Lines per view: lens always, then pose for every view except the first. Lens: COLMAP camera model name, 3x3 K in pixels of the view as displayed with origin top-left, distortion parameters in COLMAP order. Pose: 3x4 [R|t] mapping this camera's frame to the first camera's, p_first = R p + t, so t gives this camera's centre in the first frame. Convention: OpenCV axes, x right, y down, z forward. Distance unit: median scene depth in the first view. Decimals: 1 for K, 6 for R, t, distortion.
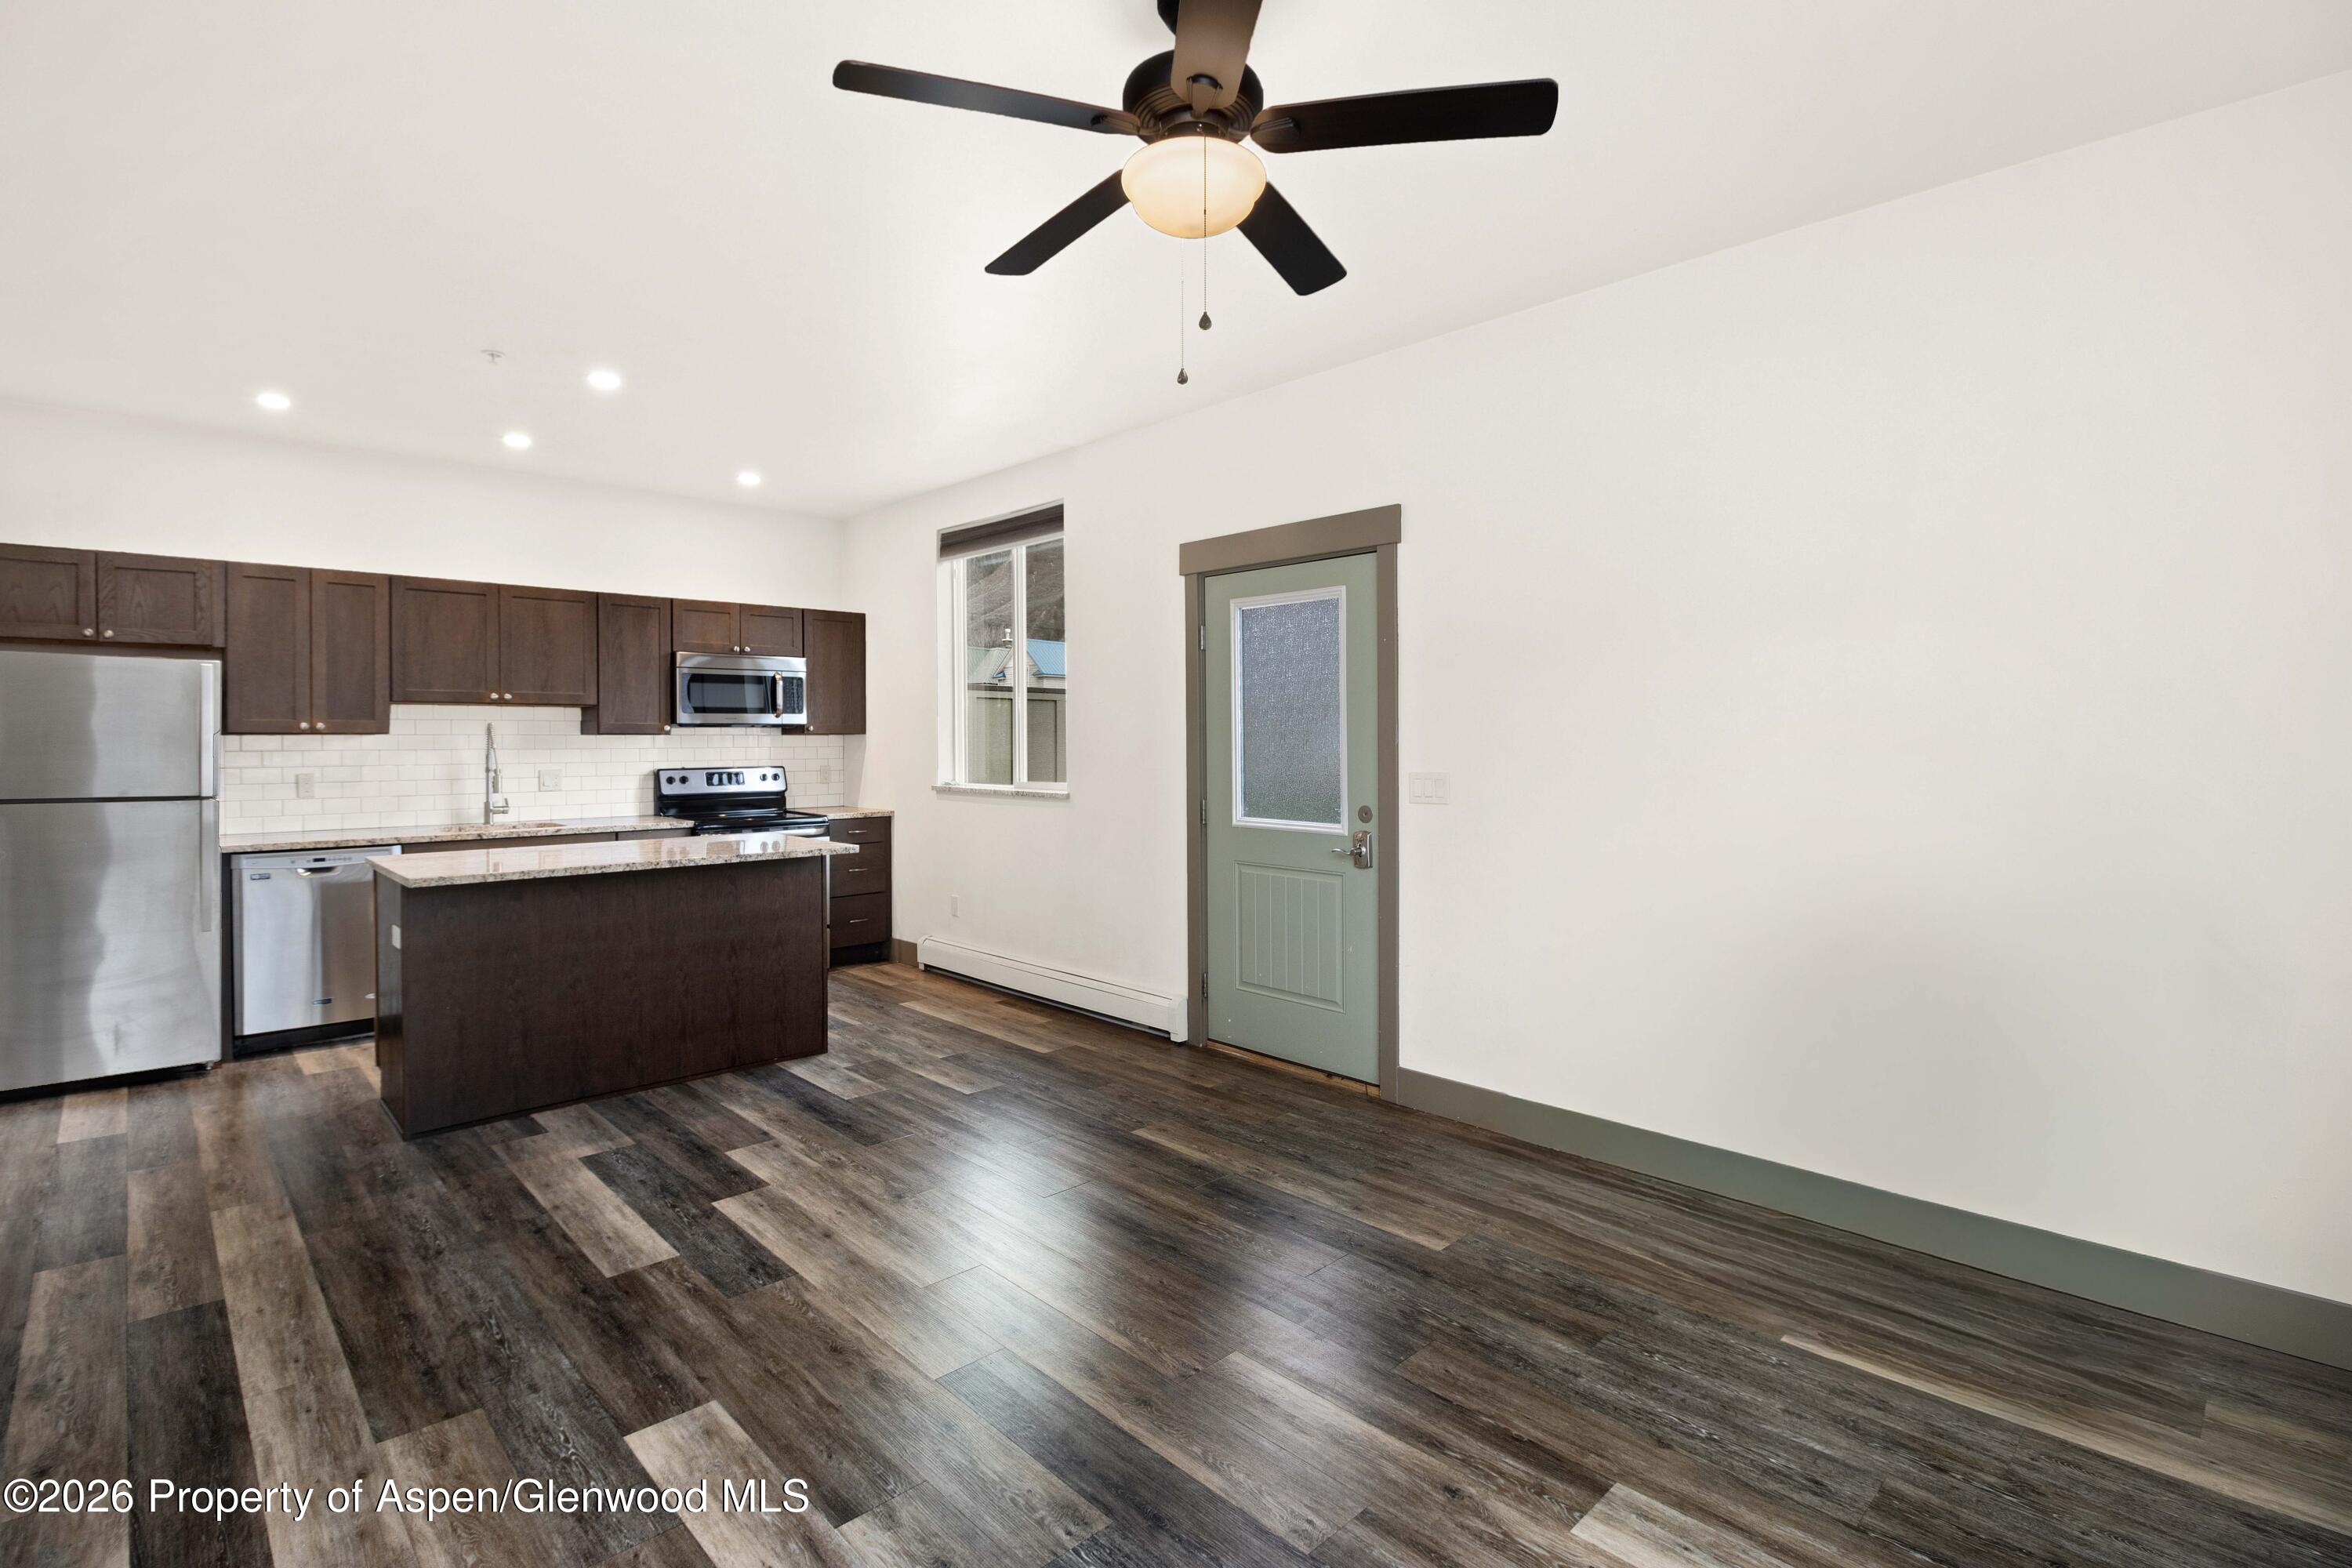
lens RADIAL K [[1099.2, 0, 1174.4], [0, 1099.2, 743.1], [0, 0, 1]] dist [0.000441, 0.000040]
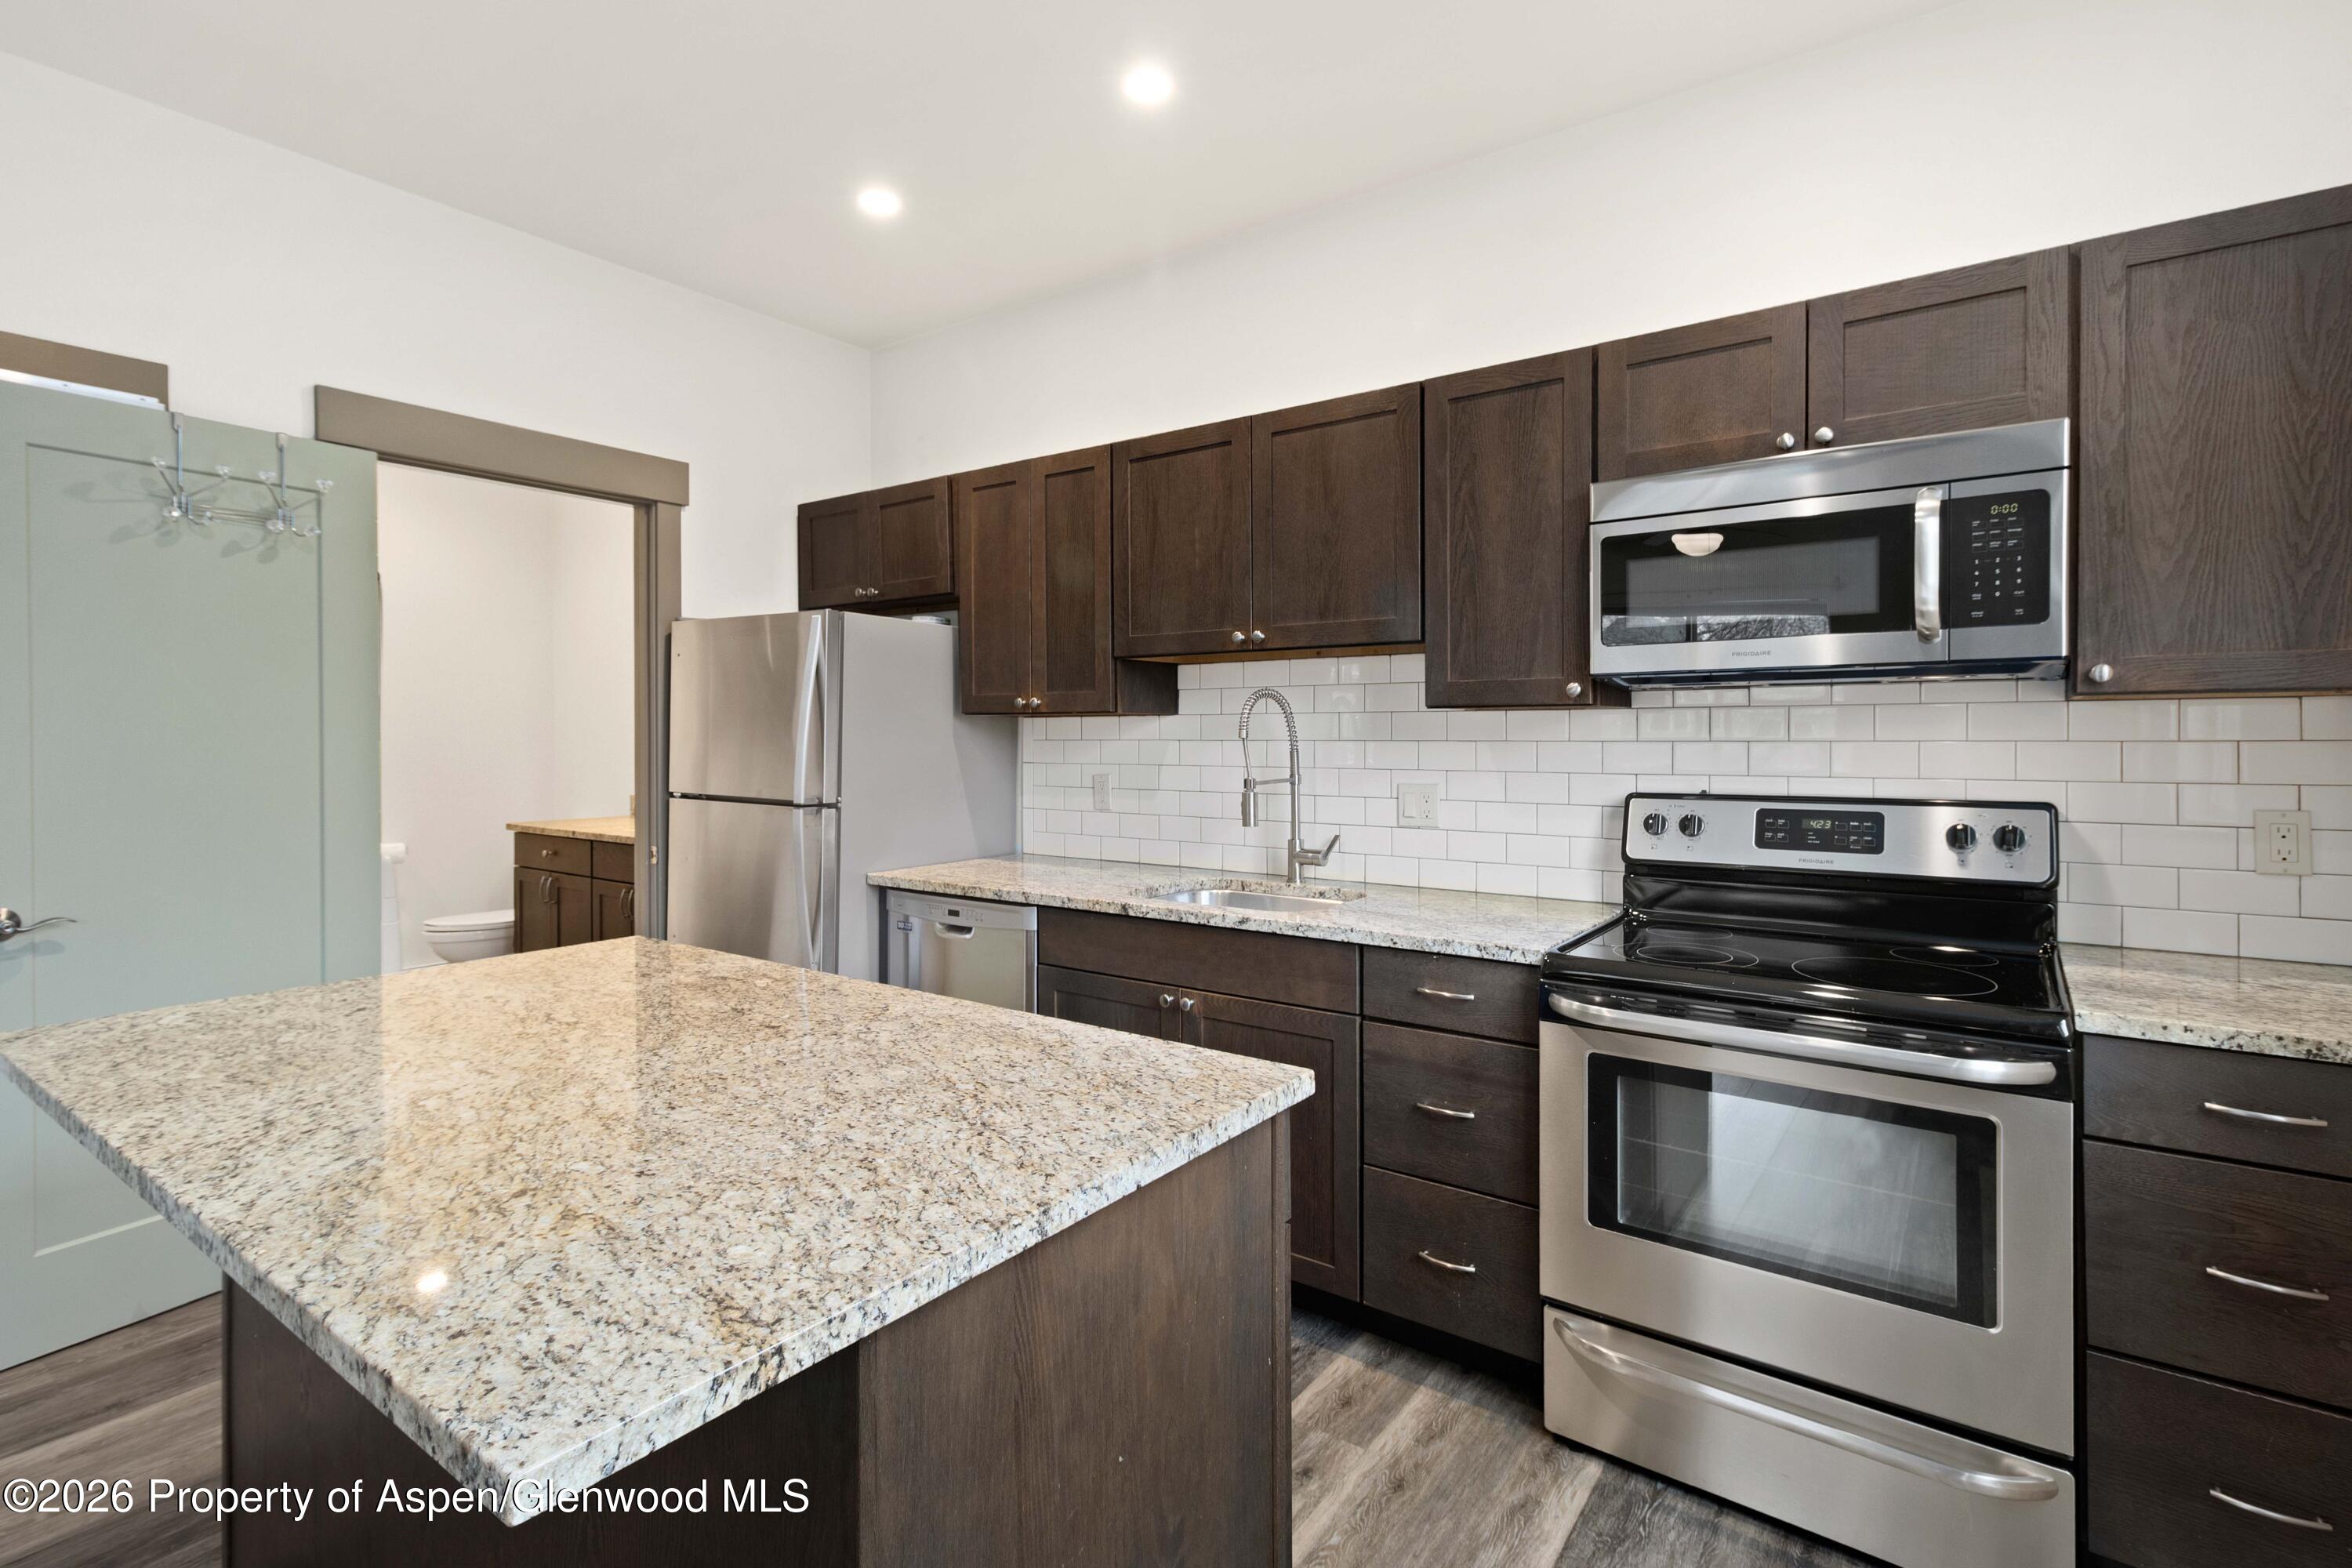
lens RADIAL K [[1099.2, 0, 1174.4], [0, 1099.2, 743.1], [0, 0, 1]] dist [0.000441, 0.000040]
pose [[0.172634, 0.010334, -0.984932, -0.109719], [-0.003900, 0.999944, 0.009808, 0.001804], [0.984978, 0.002148, 0.172665, 0.810537]]
